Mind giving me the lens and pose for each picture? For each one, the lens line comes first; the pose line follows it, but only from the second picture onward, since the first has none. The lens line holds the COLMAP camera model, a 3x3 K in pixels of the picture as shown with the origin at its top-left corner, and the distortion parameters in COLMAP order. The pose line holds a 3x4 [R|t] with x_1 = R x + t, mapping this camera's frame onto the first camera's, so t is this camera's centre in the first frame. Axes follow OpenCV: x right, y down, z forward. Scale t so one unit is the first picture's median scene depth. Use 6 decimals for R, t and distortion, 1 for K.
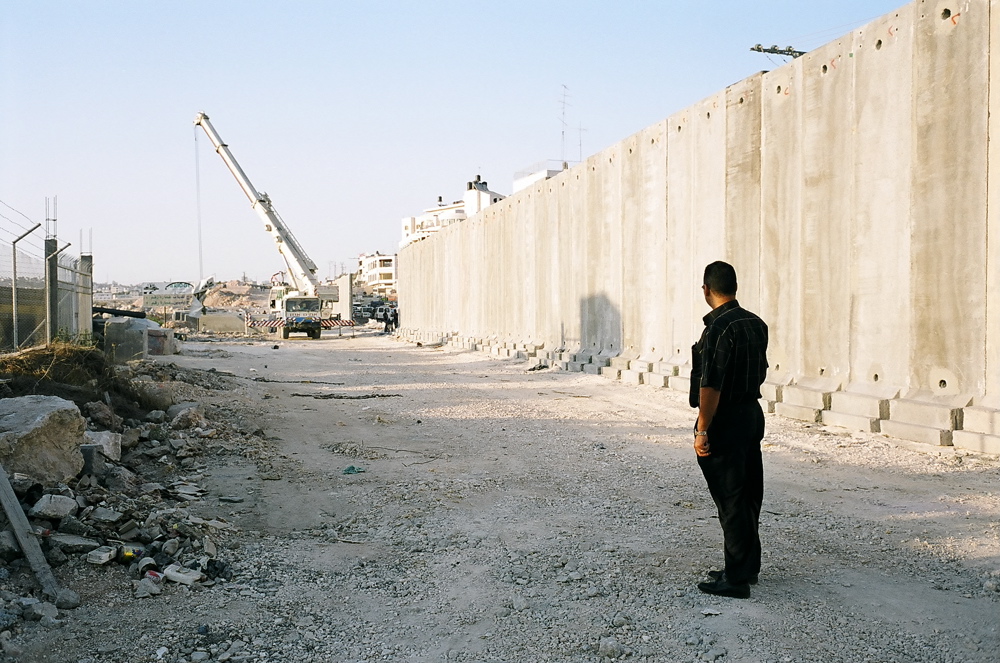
lens RADIAL K [[3922.7, 0, 500.0], [0, 3922.7, 331.5], [0, 0, 1]] dist [0.067922, 0.000000]
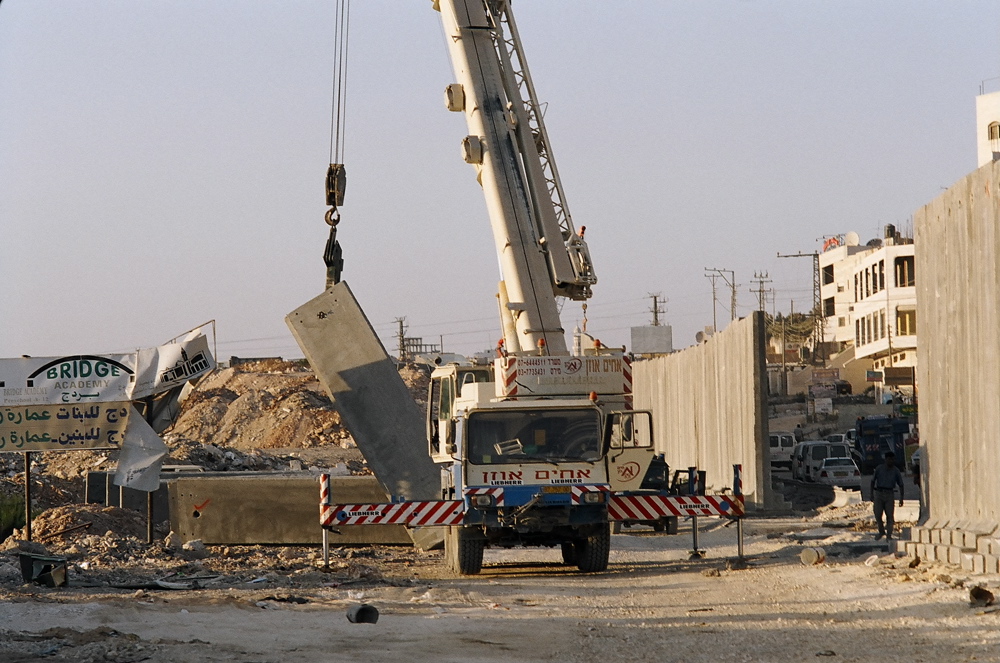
lens RADIAL K [[3922.7, 0, 500.1], [0, 3922.7, 331.6], [0, 0, 1]] dist [0.067922, 0.000000]
pose [[0.957874, -0.026320, -0.285979, 0.018548], [0.014114, 0.998903, -0.044661, -0.002294], [0.286840, 0.038743, 0.957195, 0.760935]]
